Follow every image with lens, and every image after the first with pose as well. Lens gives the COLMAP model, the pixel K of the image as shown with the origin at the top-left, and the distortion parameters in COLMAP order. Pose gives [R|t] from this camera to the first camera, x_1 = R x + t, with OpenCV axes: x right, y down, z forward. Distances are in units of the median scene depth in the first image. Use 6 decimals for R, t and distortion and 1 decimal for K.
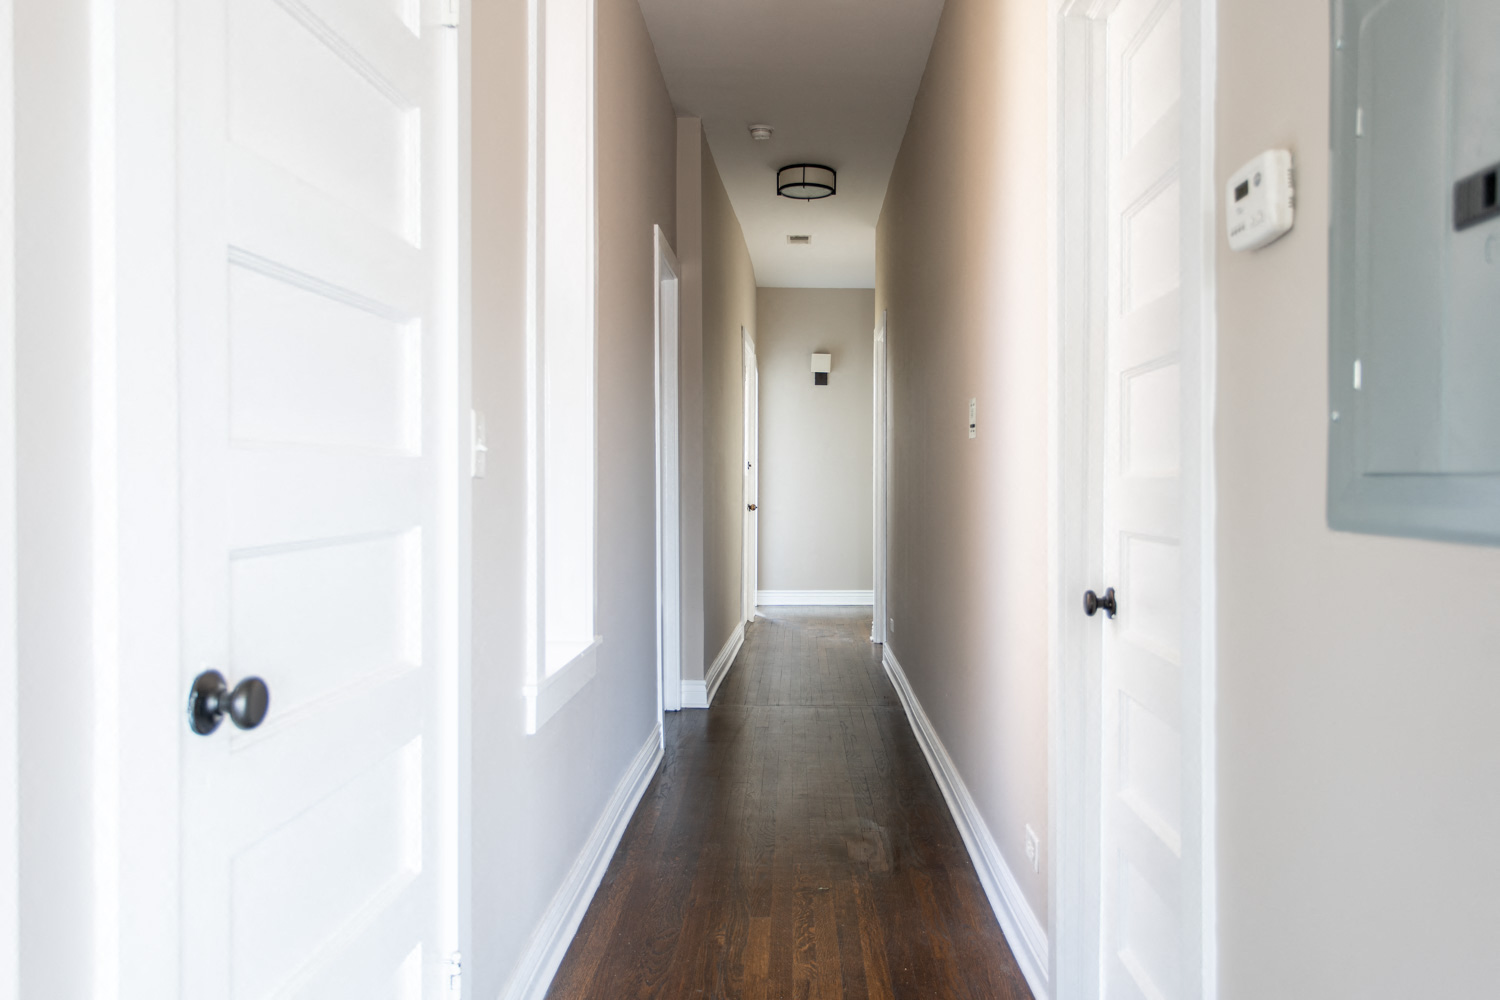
lens RADIAL K [[1126.7, 0, 749.9], [0, 1126.7, 492.8], [0, 0, 1]] dist [0.007703, 0.000101]
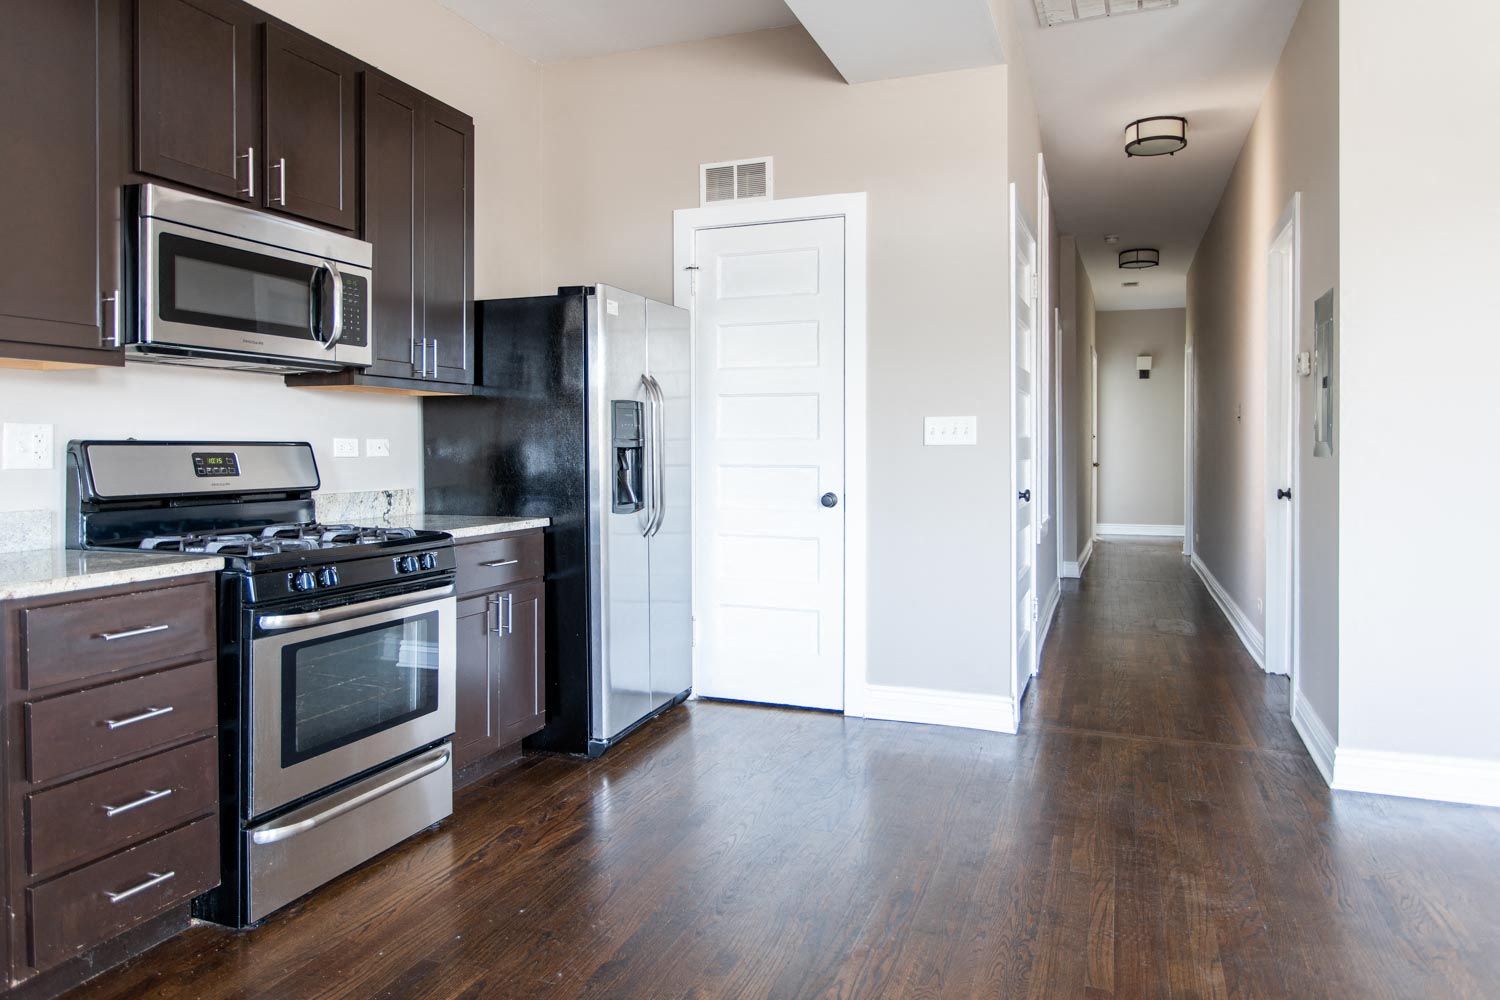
lens RADIAL K [[950.3, 0, 768.3], [0, 950.3, 460.0], [0, 0, 1]] dist [0.006069, 0.002301]
pose [[0.954302, 0.000156, -0.298844, -0.041481], [0.000138, 1.000000, 0.000964, 0.006120], [0.298844, -0.000961, 0.954302, -0.382518]]
